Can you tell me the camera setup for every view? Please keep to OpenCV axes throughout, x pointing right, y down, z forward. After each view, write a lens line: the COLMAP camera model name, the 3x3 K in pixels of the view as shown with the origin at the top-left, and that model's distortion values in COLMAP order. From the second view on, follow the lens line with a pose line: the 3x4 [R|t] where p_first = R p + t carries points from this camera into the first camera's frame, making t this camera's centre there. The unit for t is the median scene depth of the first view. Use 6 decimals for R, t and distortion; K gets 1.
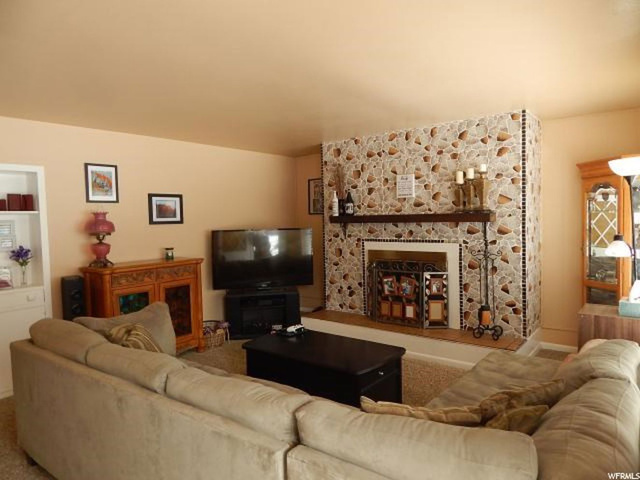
lens RADIAL K [[418.5, 0, 319.7], [0, 418.5, 237.6], [0, 0, 1]] dist [-0.004398, 0.003679]
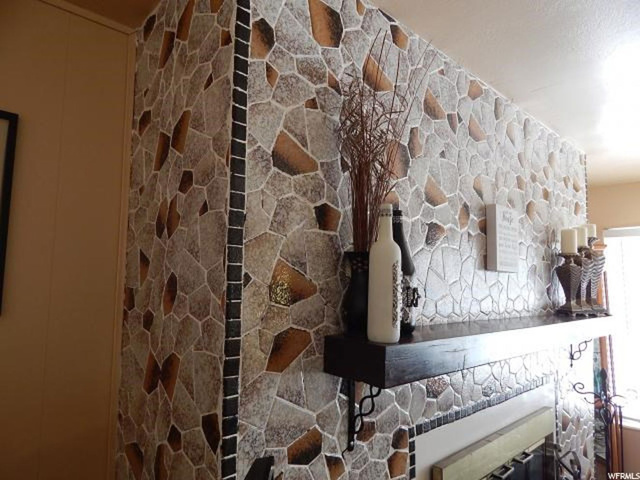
lens RADIAL K [[418.5, 0, 319.9], [0, 418.5, 241.2], [0, 0, 1]] dist [-0.004398, 0.003679]
pose [[0.145732, 0.128410, 0.980955, -0.152049], [0.025050, 0.990744, -0.133413, -0.072309], [-0.989007, 0.044015, 0.141166, 1.016202]]
